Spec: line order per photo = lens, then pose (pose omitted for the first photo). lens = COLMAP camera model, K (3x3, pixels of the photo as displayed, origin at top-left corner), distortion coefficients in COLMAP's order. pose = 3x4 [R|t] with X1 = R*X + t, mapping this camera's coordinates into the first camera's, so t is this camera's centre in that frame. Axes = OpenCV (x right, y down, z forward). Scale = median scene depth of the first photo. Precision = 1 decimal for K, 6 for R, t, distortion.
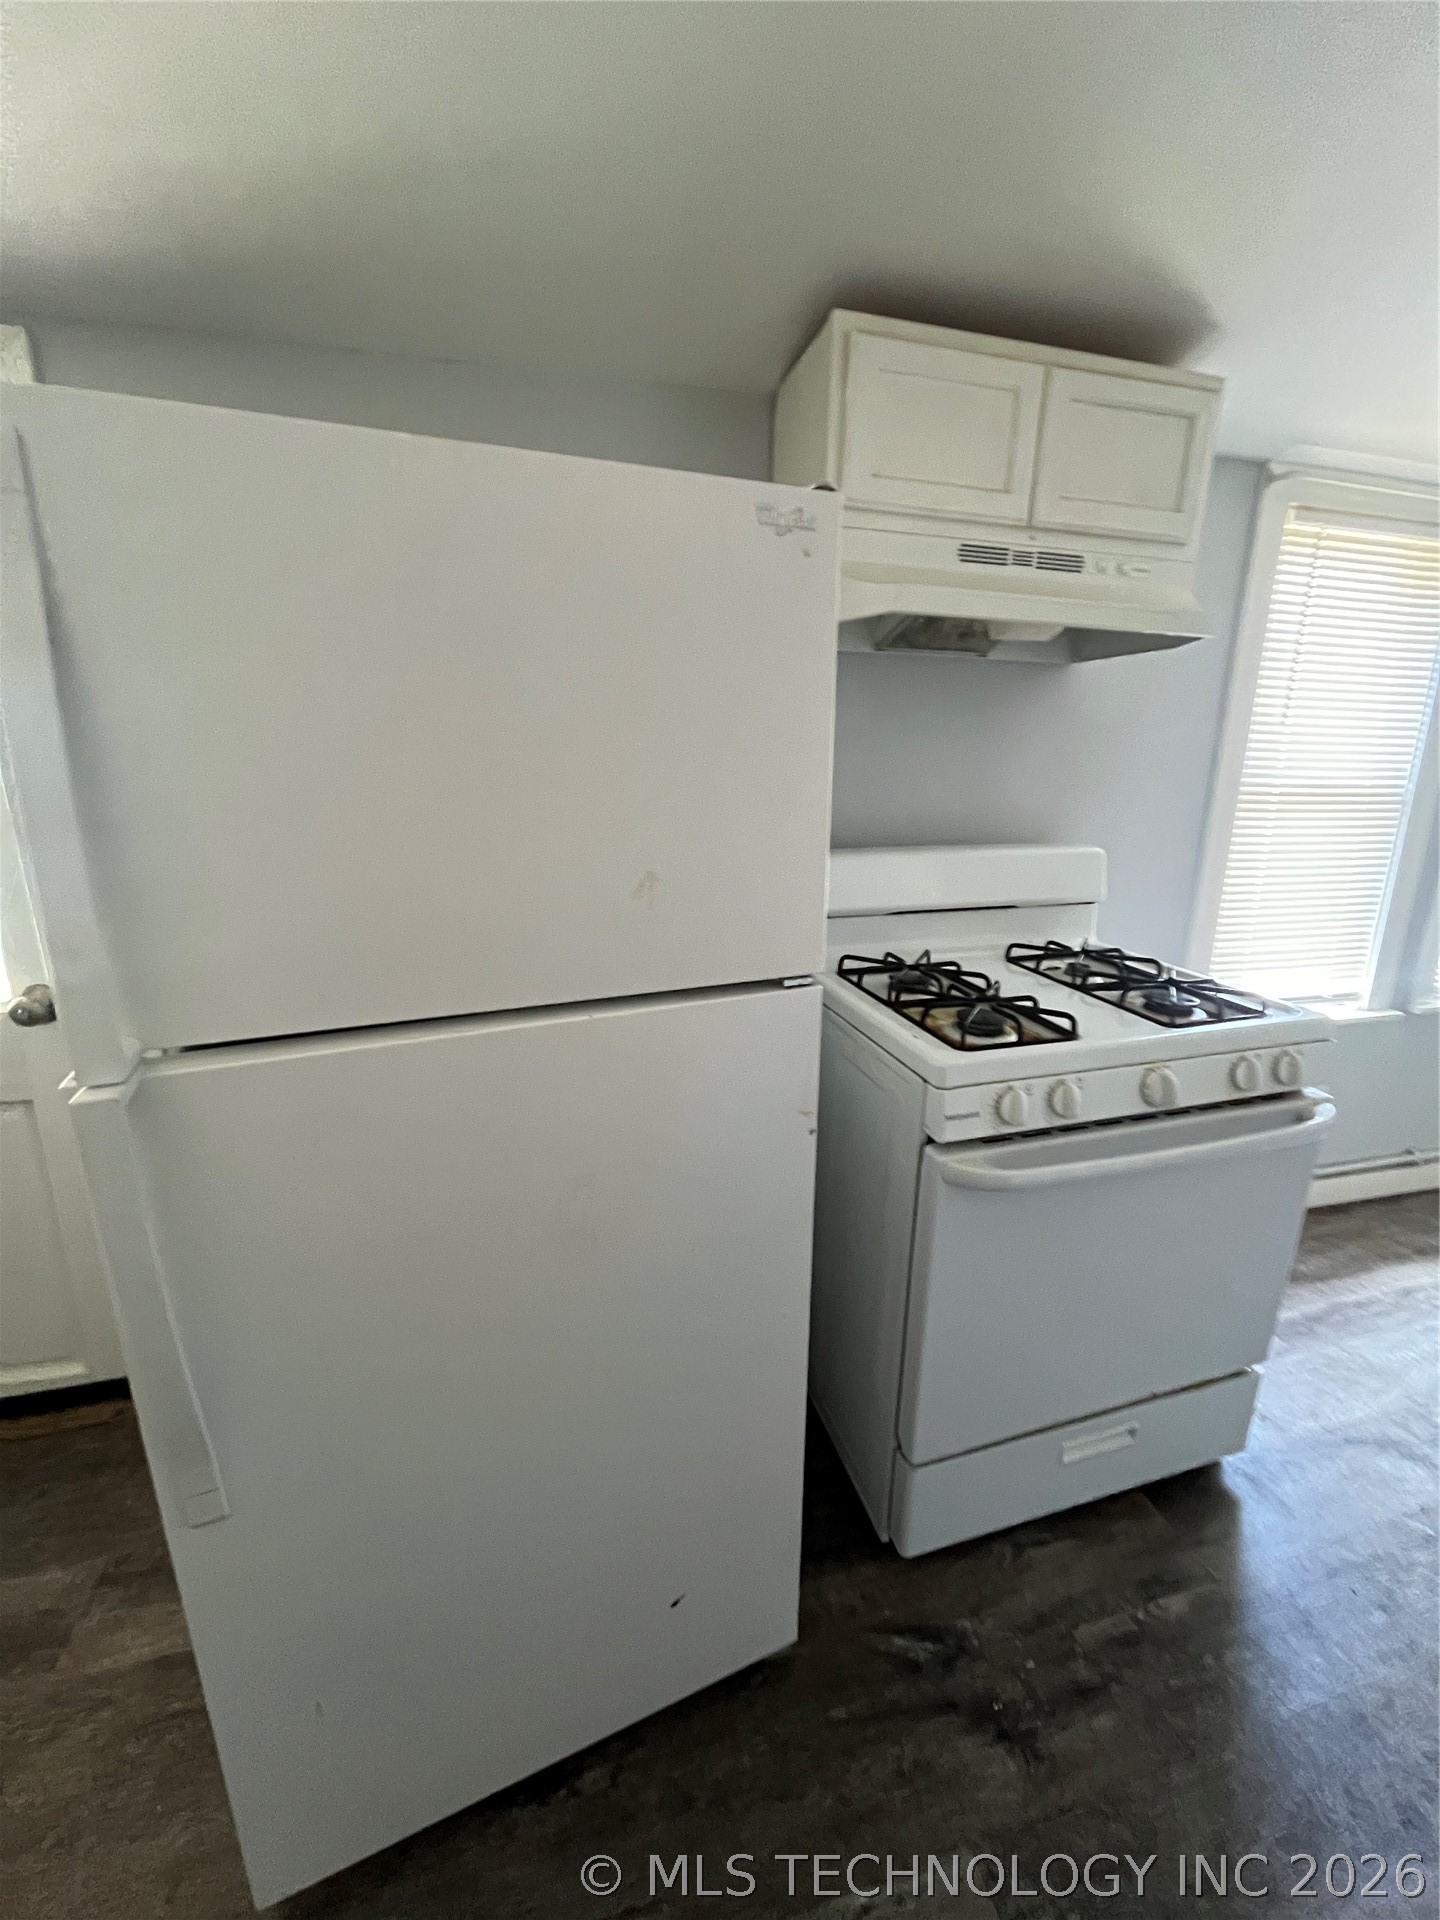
lens RADIAL K [[773.8, 0, 718.5], [0, 773.8, 958.2], [0, 0, 1]] dist [-0.001602, 0.000206]
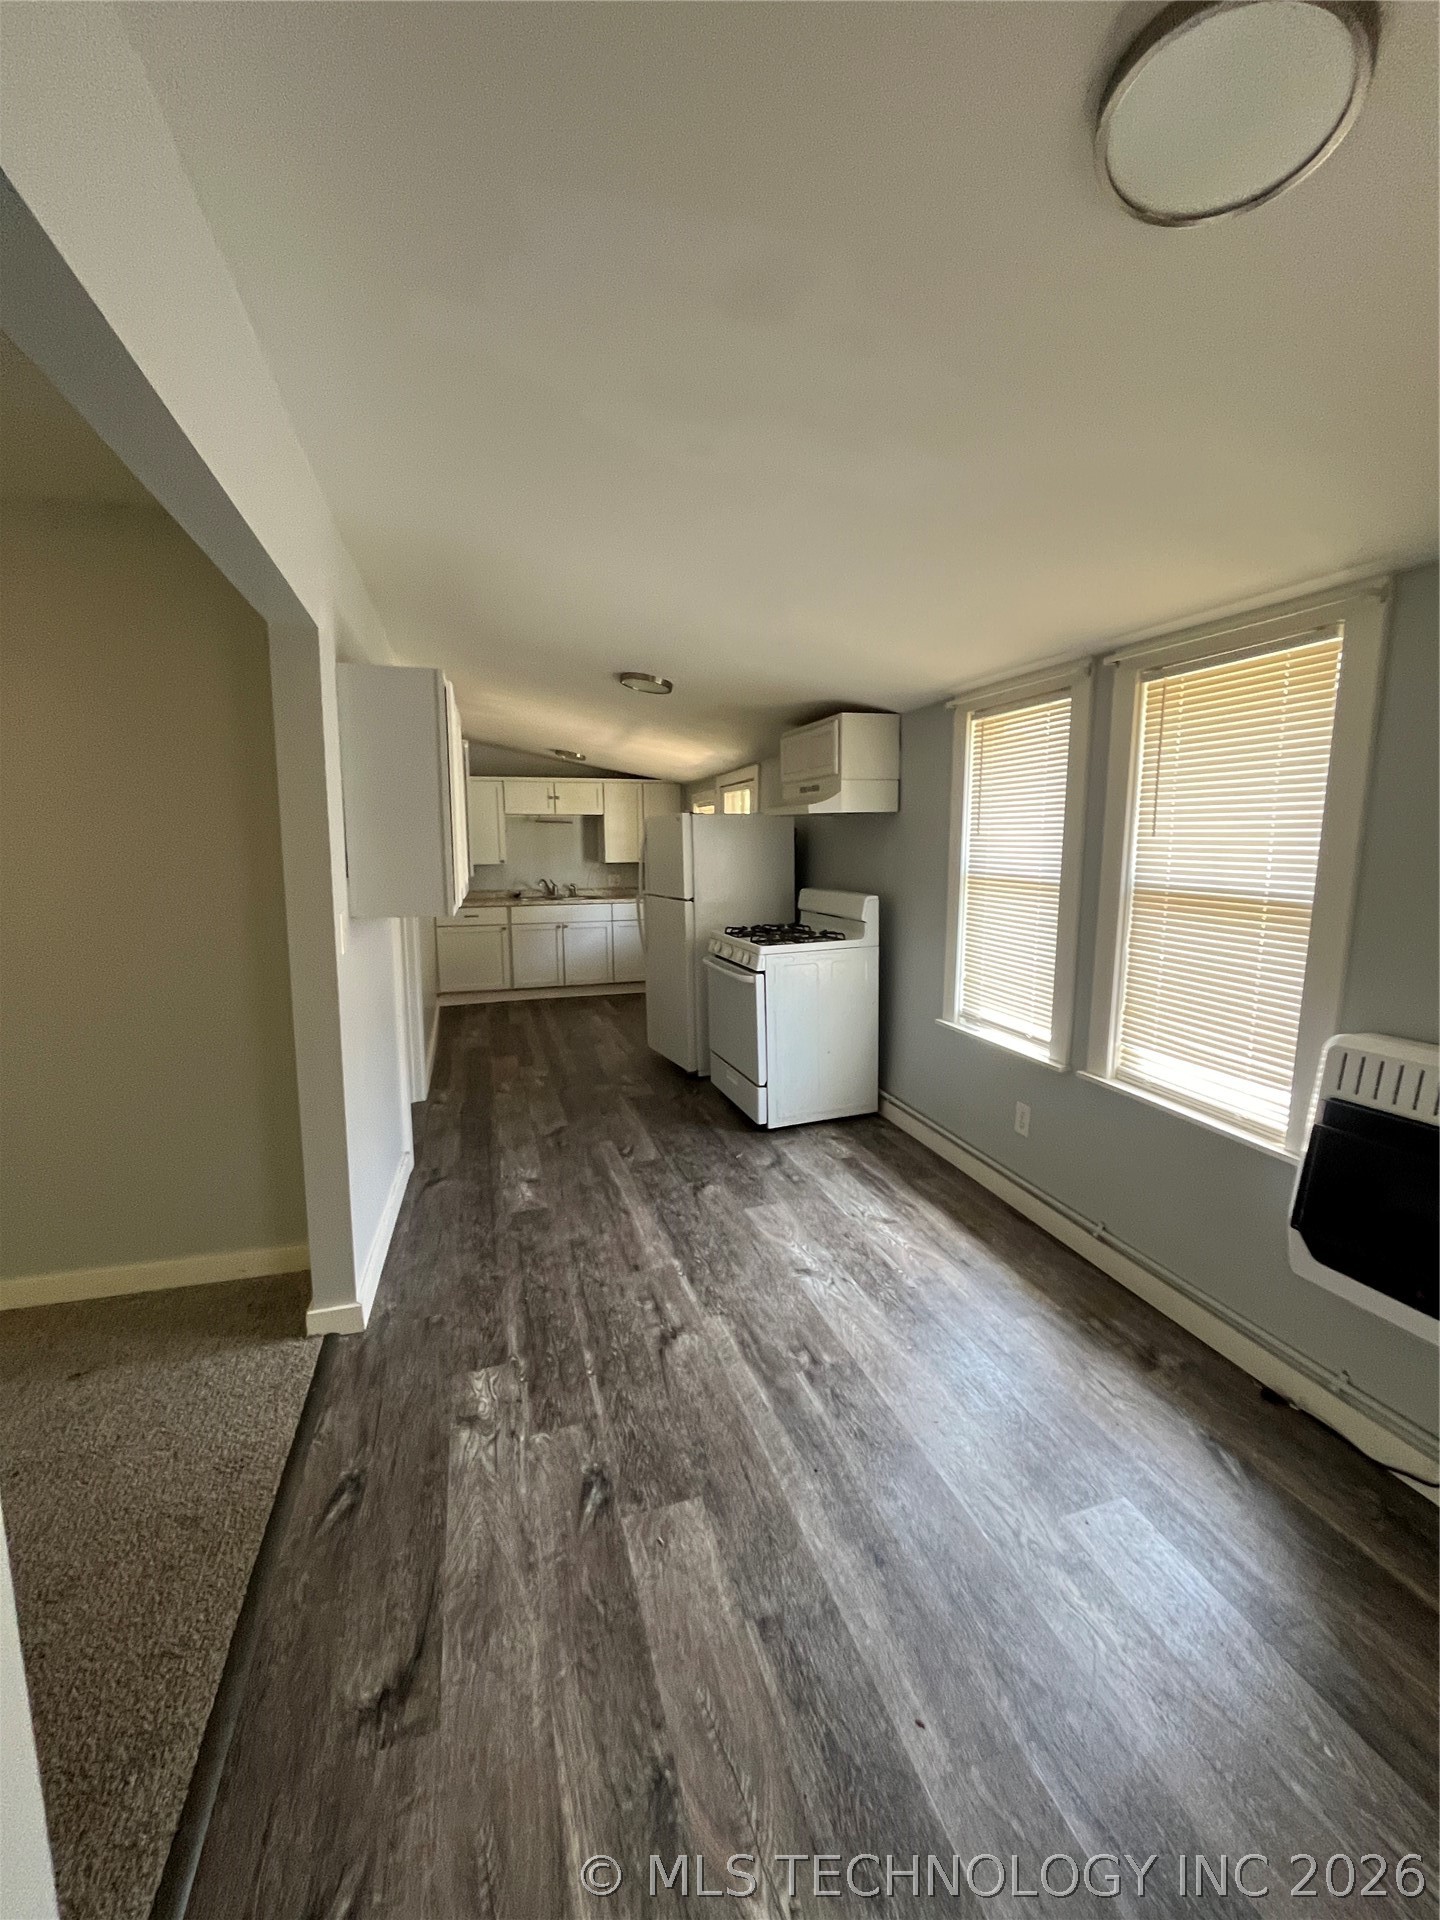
lens RADIAL K [[791.8, 0, 720.0], [0, 791.8, 960.0], [0, 0, 1]] dist [-0.000988, -0.000054]
pose [[0.033135, 0.135836, -0.990177, 3.024639], [-0.238518, 0.963170, 0.124150, -0.167221], [0.970573, 0.232061, 0.064314, 0.560522]]
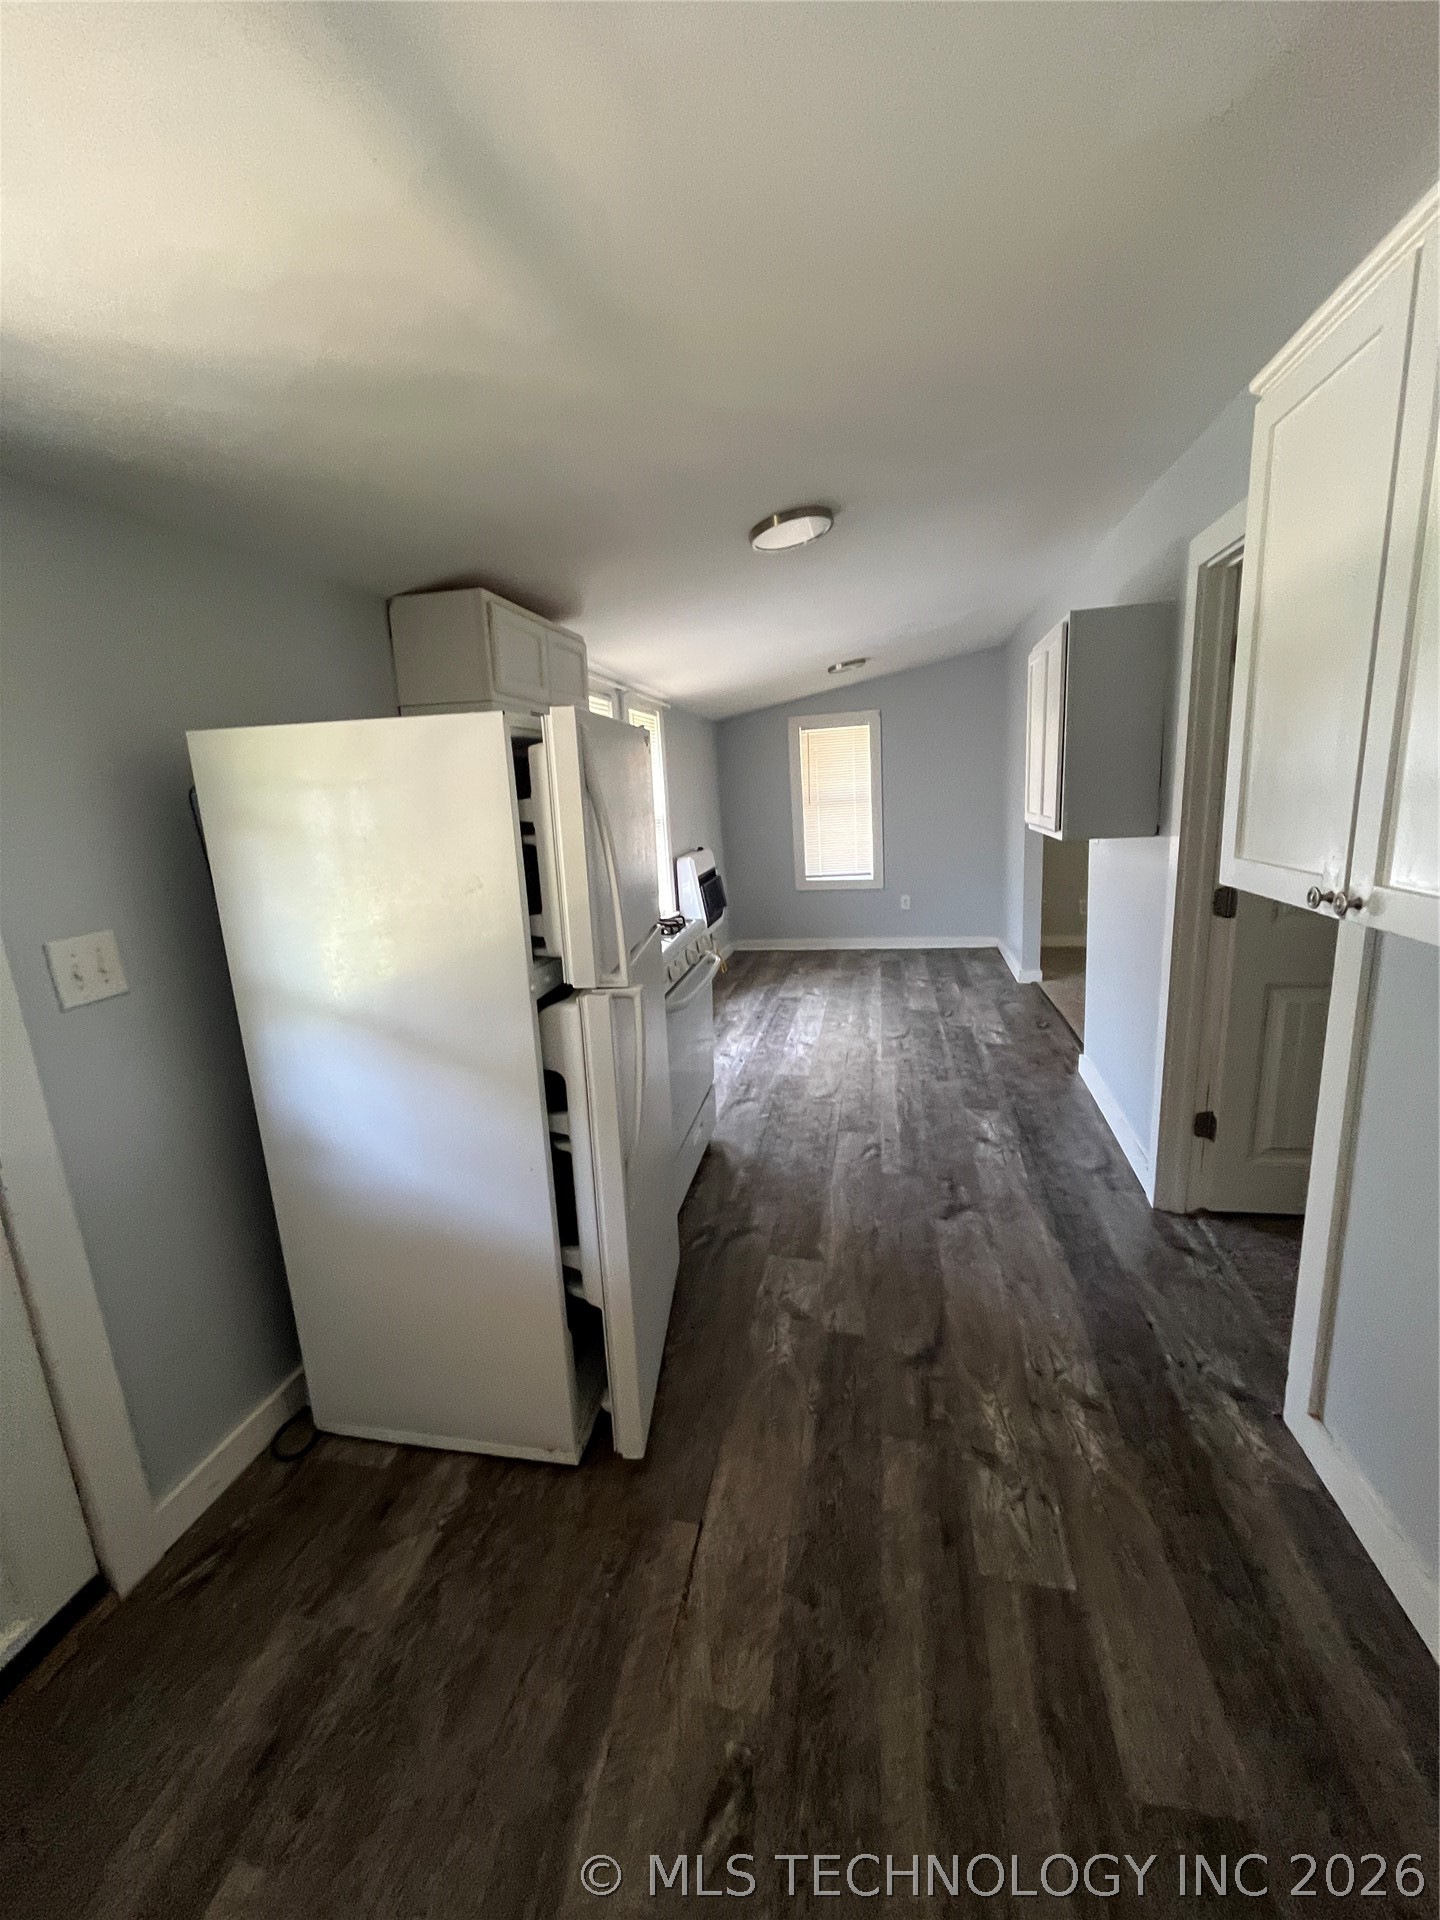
lens RADIAL K [[773.8, 0, 718.5], [0, 773.8, 958.2], [0, 0, 1]] dist [-0.001602, 0.000206]
pose [[0.454791, -0.220853, 0.862780, -1.049627], [0.269004, 0.957581, 0.103322, -0.032115], [-0.849000, 0.185101, 0.494910, -0.165562]]
